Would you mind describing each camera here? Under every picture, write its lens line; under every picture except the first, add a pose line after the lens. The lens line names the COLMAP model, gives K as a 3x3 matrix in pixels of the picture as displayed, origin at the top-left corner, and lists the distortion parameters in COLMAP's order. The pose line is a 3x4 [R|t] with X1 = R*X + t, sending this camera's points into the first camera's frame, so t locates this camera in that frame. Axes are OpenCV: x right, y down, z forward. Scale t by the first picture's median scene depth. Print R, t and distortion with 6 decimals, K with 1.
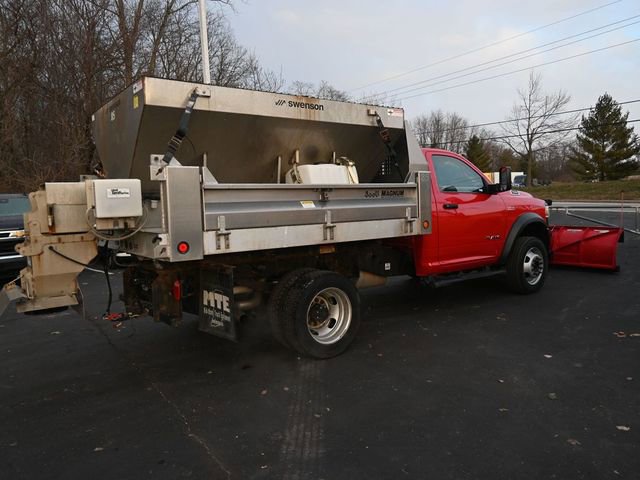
lens RADIAL K [[485.3, 0, 320.0], [0, 485.3, 240.0], [0, 0, 1]] dist [-0.001217, -0.003410]
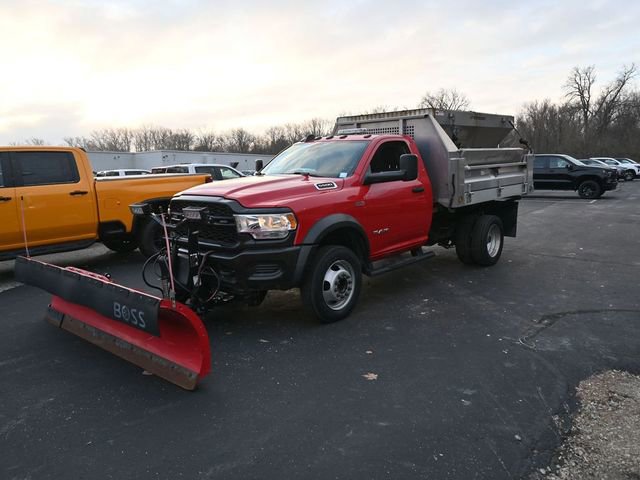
lens RADIAL K [[485.3, 0, 320.0], [0, 485.3, 240.0], [0, 0, 1]] dist [-0.001217, -0.003410]
pose [[0.981790, -0.061782, 0.179644, -0.909055], [0.054057, 0.997403, 0.047592, 0.035520], [-0.182118, -0.037015, 0.982580, -0.577711]]
